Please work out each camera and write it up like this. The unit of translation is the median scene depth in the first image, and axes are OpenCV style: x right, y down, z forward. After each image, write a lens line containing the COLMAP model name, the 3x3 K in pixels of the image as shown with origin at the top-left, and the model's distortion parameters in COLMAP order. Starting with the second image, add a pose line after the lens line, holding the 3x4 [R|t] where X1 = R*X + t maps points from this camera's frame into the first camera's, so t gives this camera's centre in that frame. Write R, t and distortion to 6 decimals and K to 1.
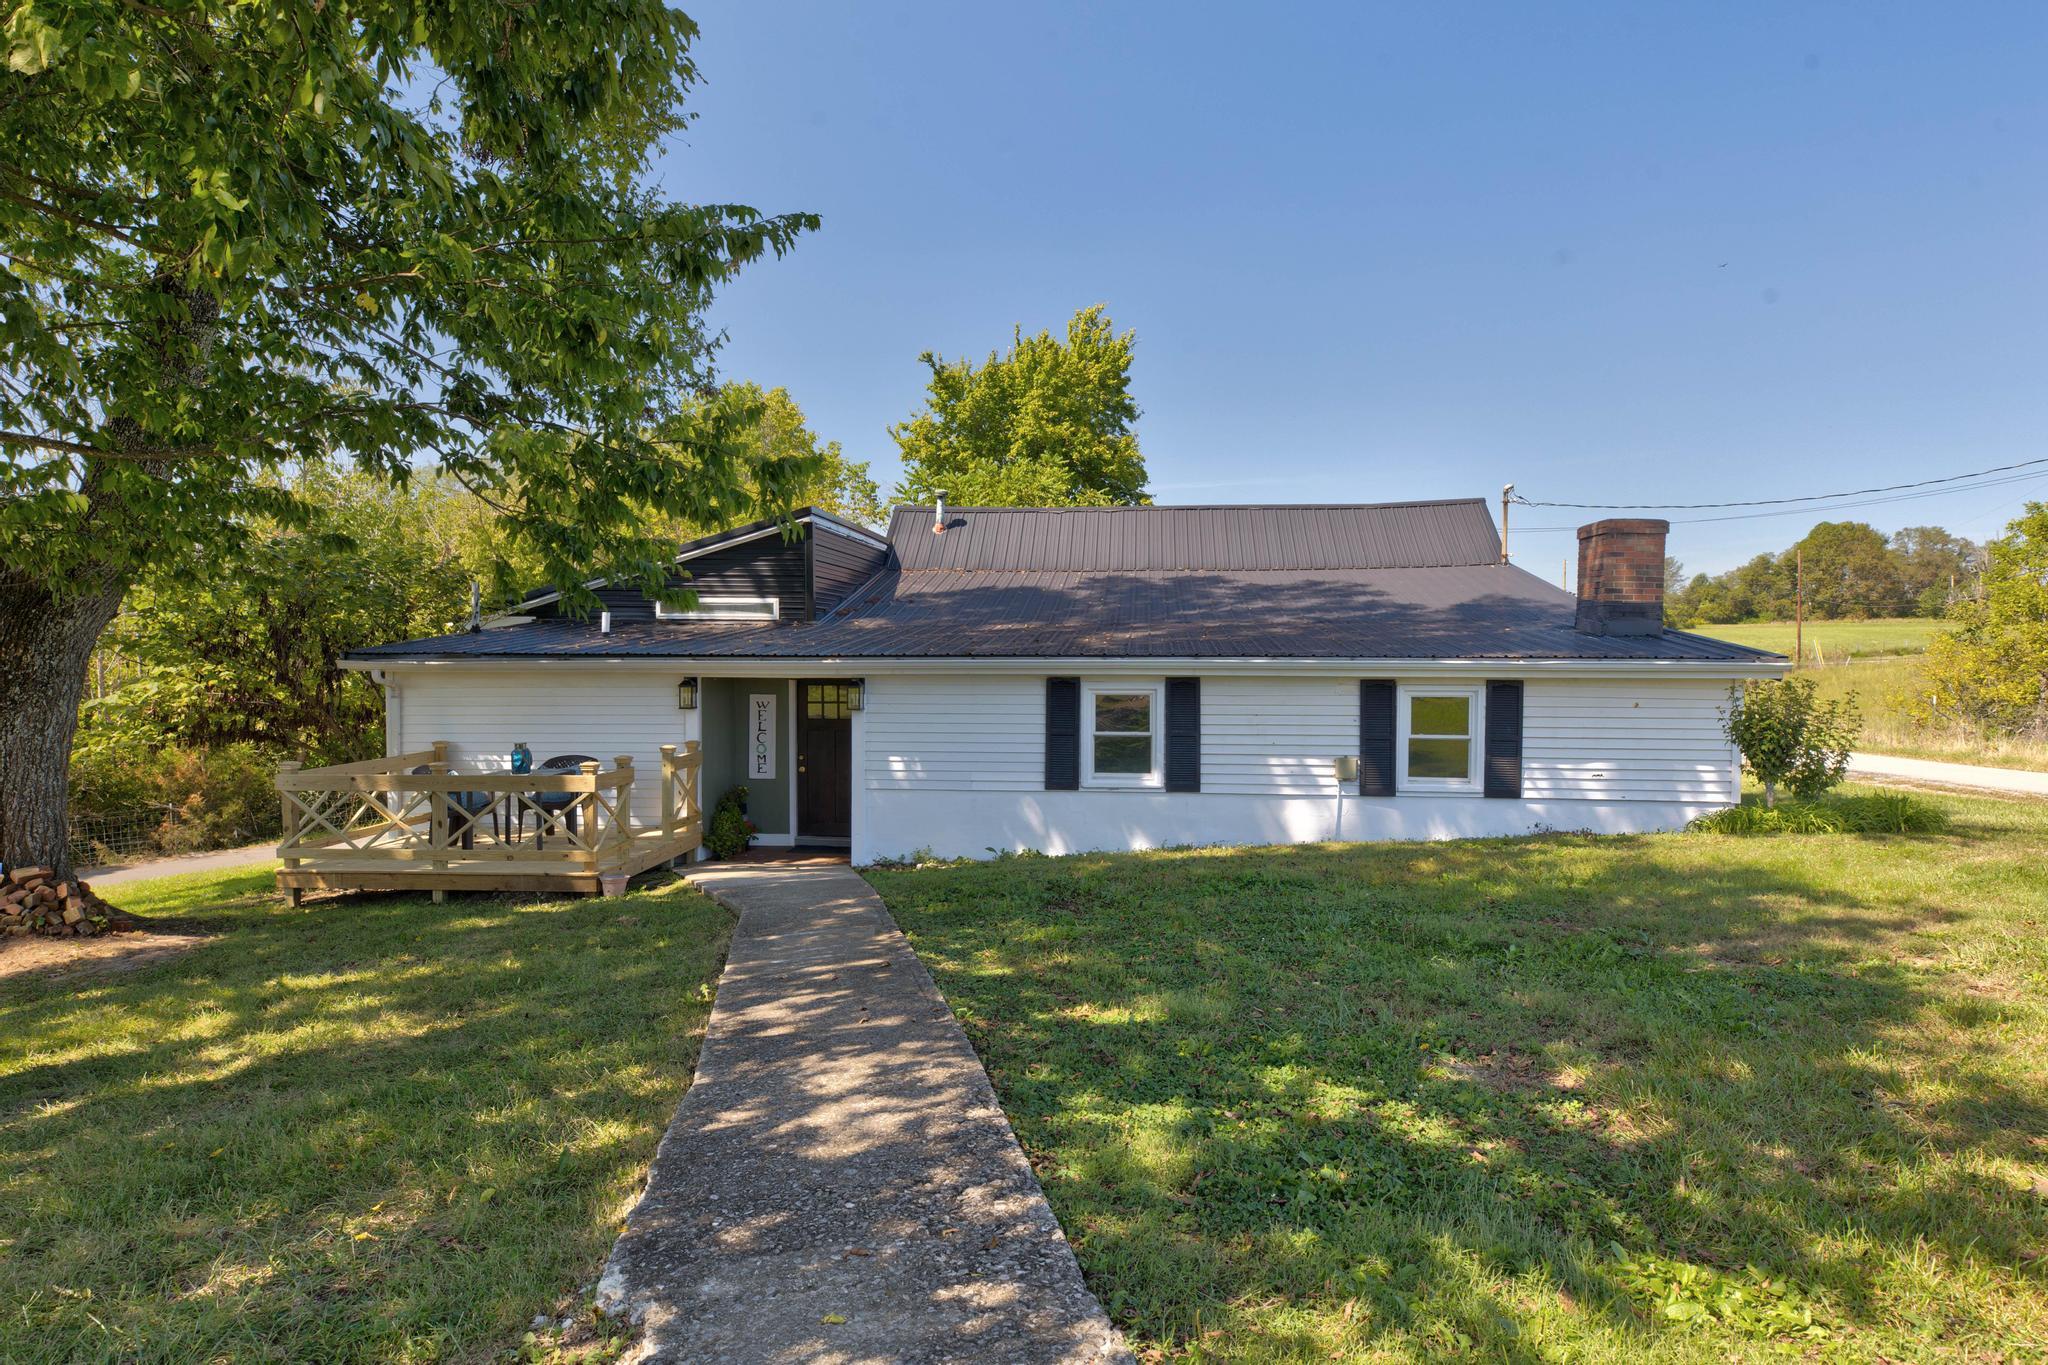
lens RADIAL K [[1153.0, 0, 1024.0], [0, 1153.0, 682.5], [0, 0, 1]] dist [0.021885, -0.000022]
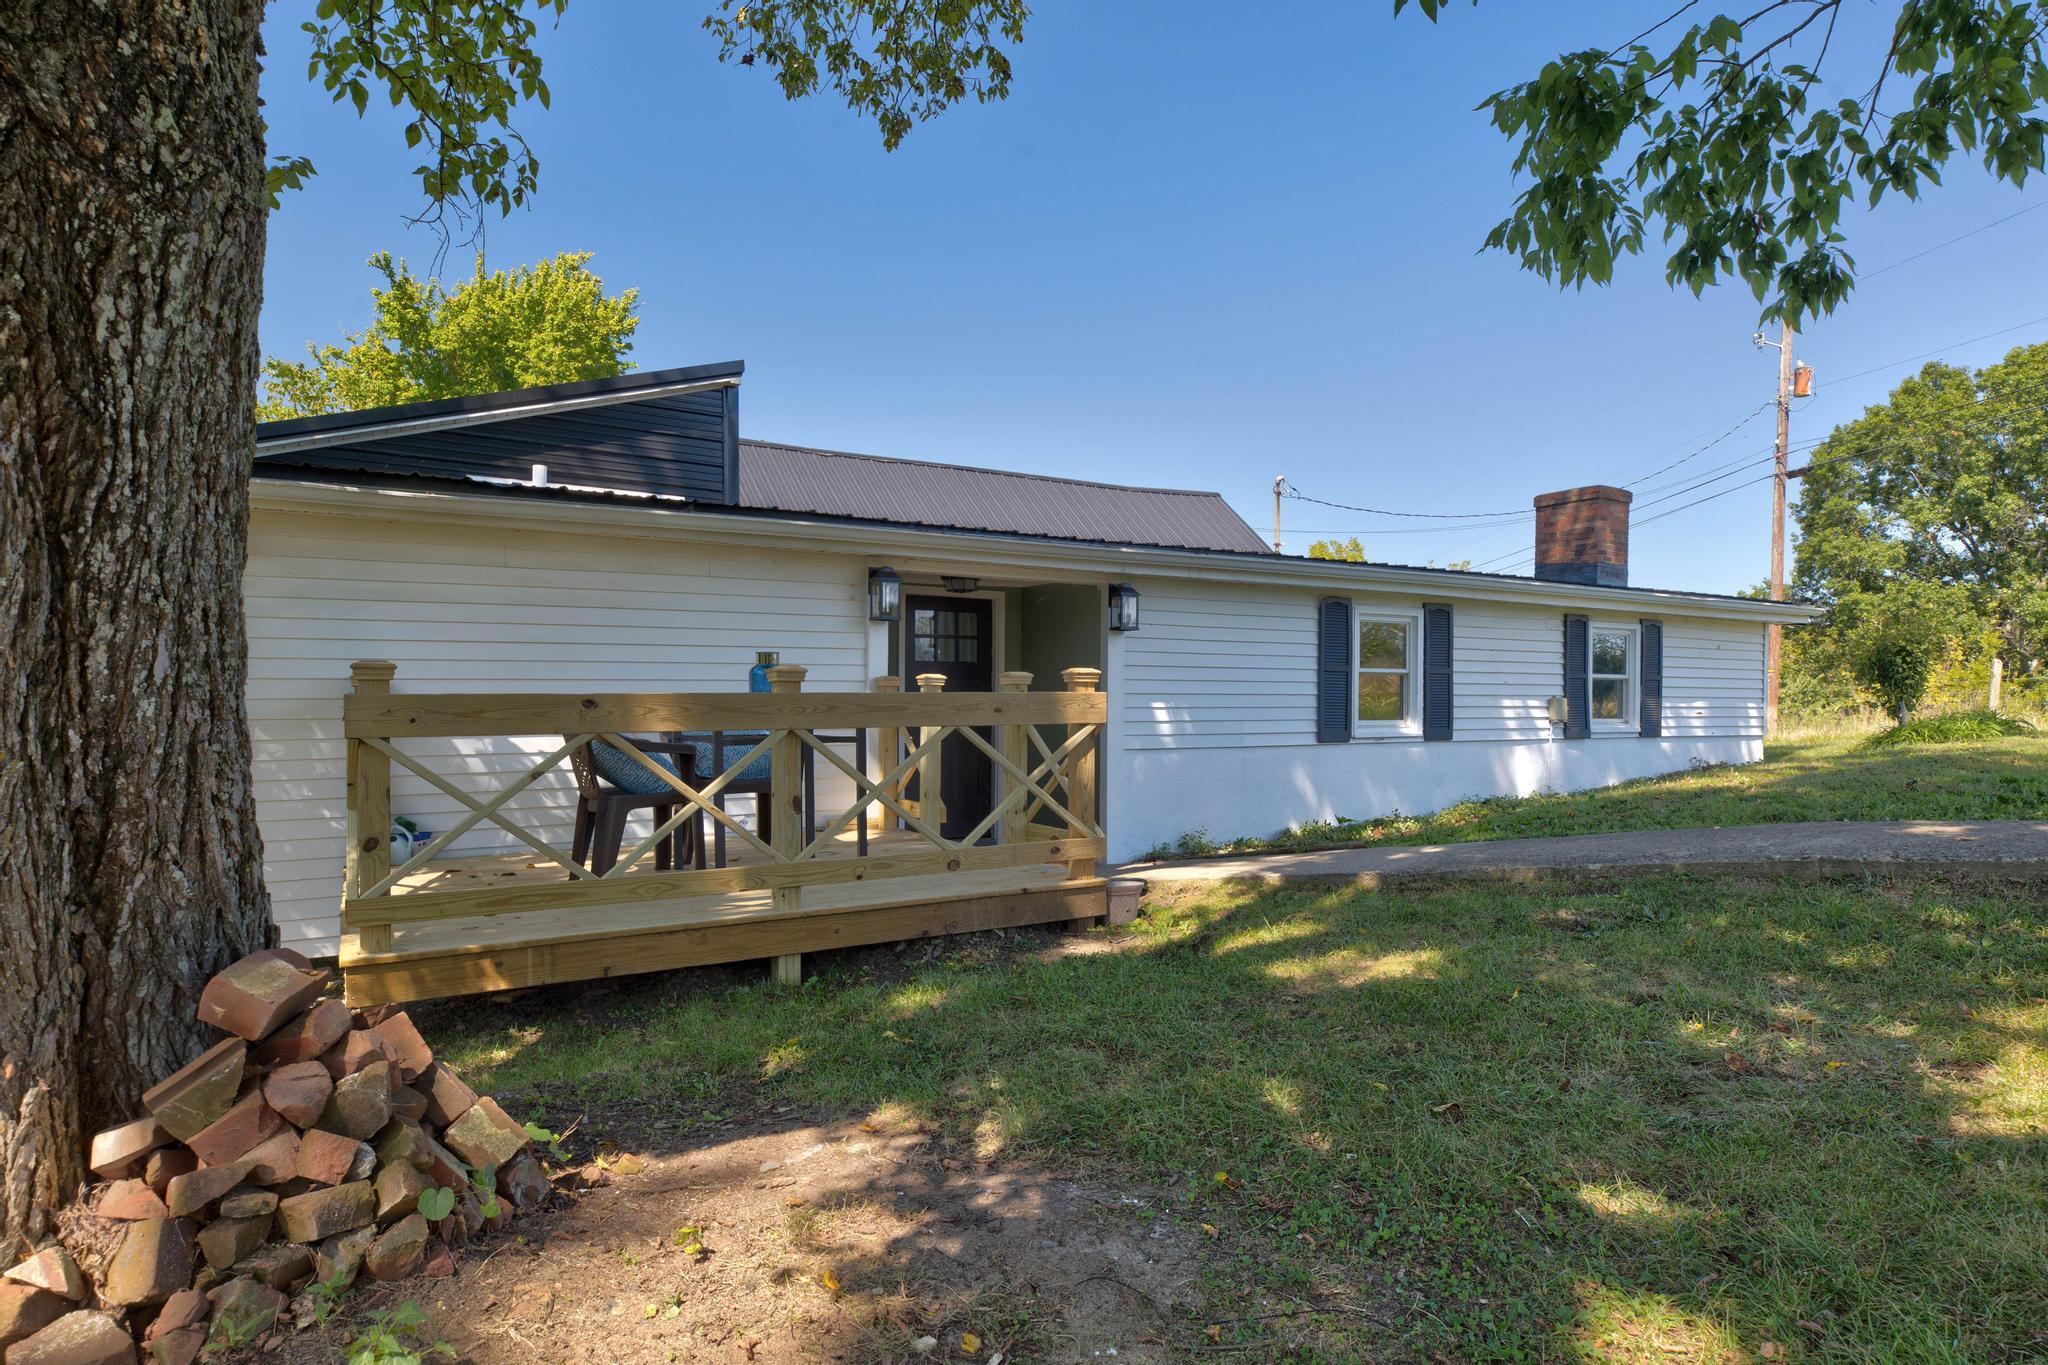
lens RADIAL K [[1153.0, 0, 1024.0], [0, 1153.0, 682.5], [0, 0, 1]] dist [0.021885, -0.000022]
pose [[0.801593, 0.009690, 0.597791, -0.601738], [0.018751, 0.998969, -0.041336, 0.081548], [-0.597576, 0.044344, 0.800585, 0.505605]]
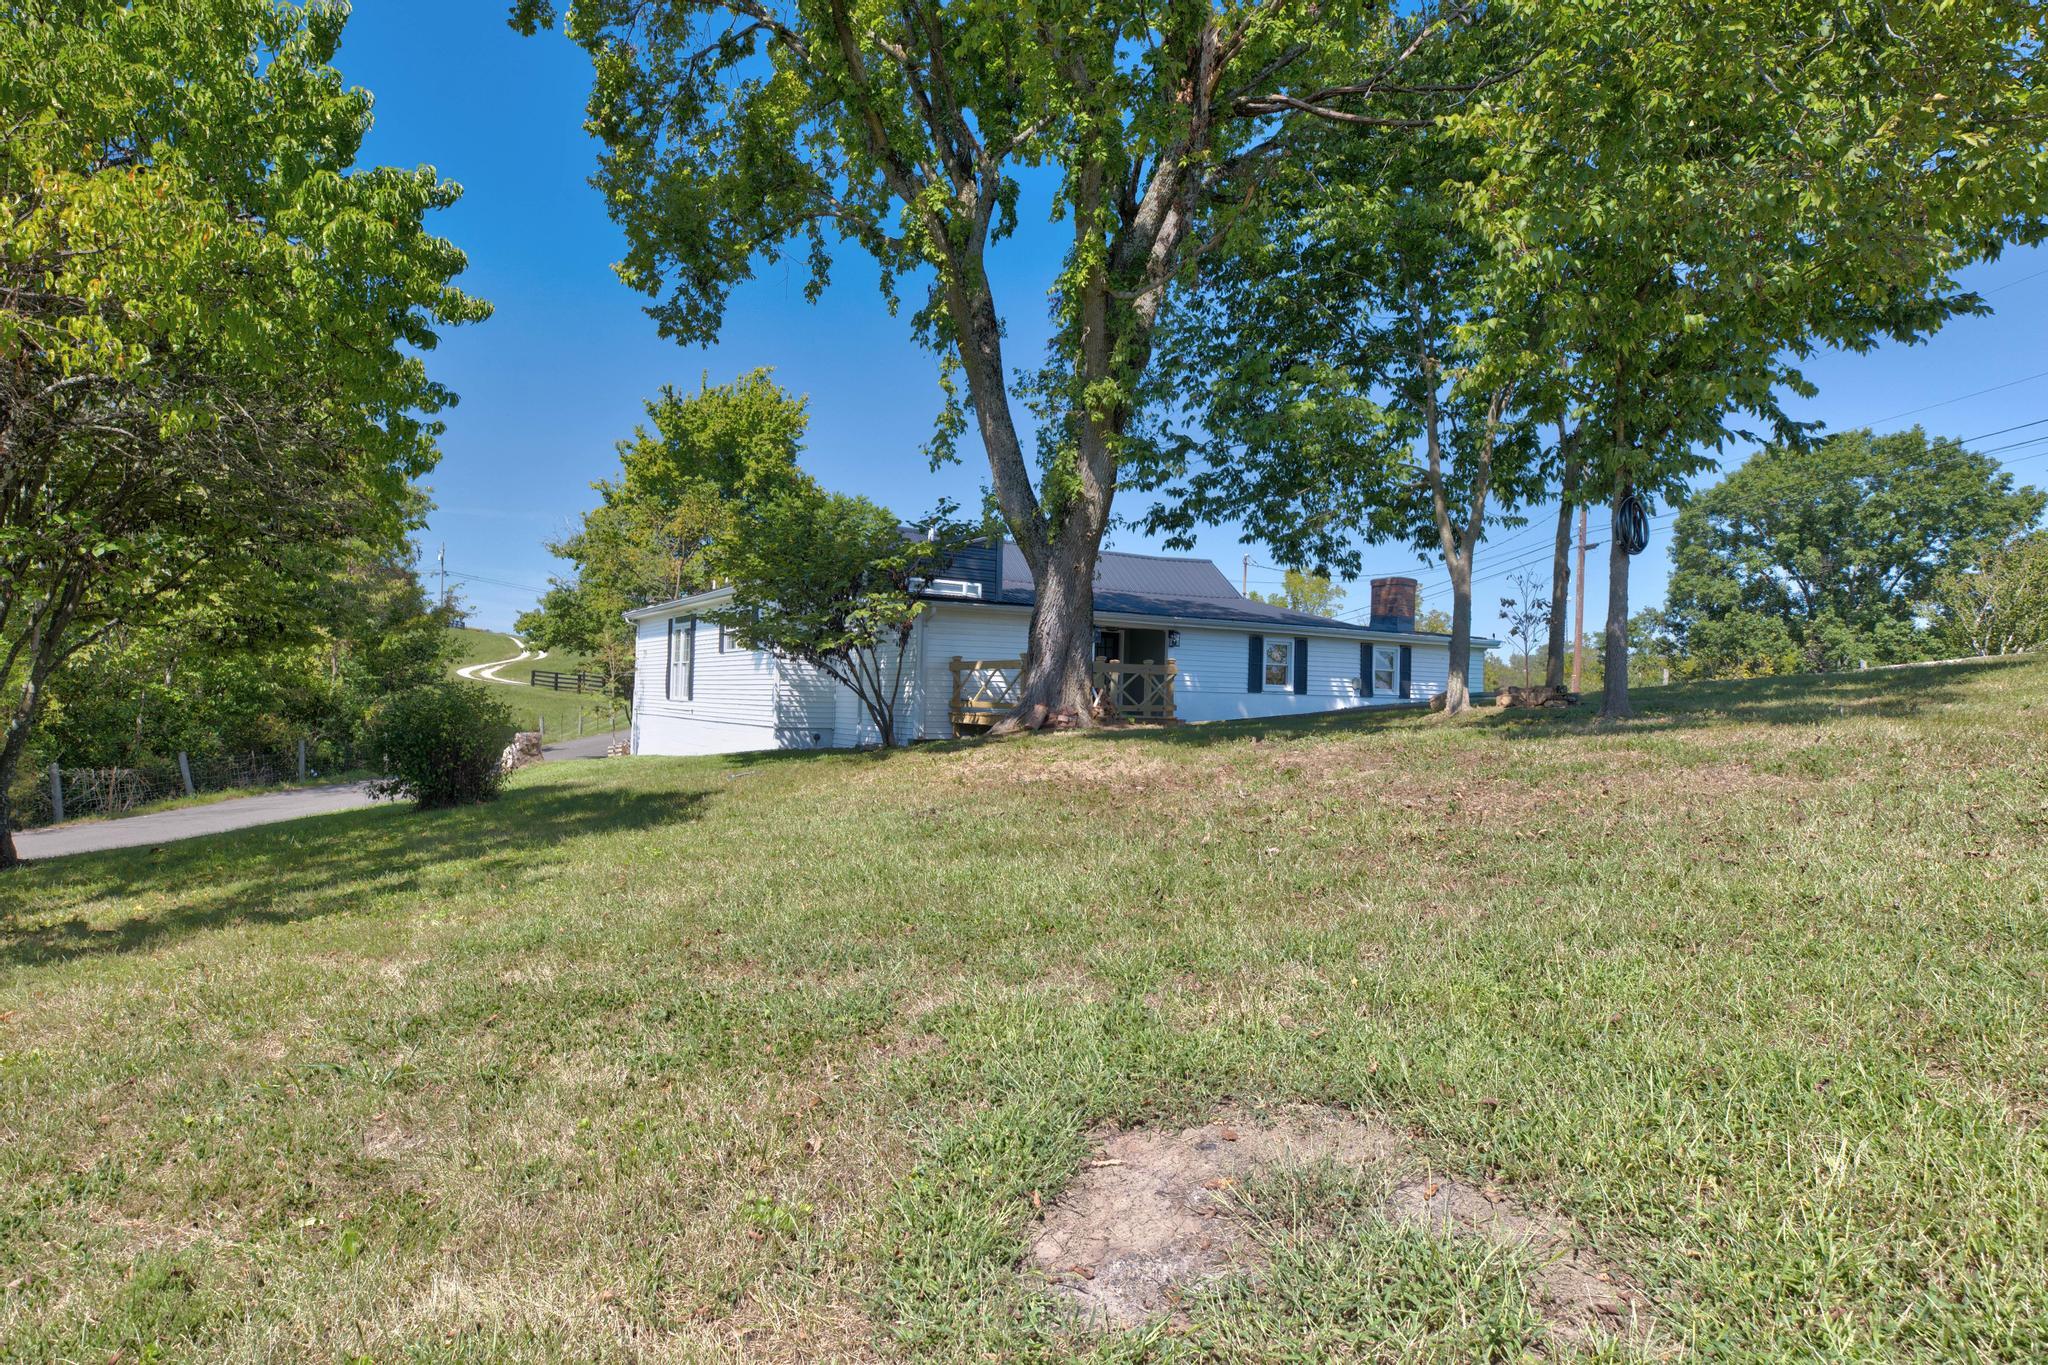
lens RADIAL K [[1153.0, 0, 1024.0], [0, 1153.0, 682.5], [0, 0, 1]] dist [0.021885, -0.000022]
pose [[0.798416, 0.026219, 0.601535, -1.444785], [-0.000578, 0.999084, -0.042781, 0.159760], [-0.602105, 0.033810, 0.797700, -0.306818]]
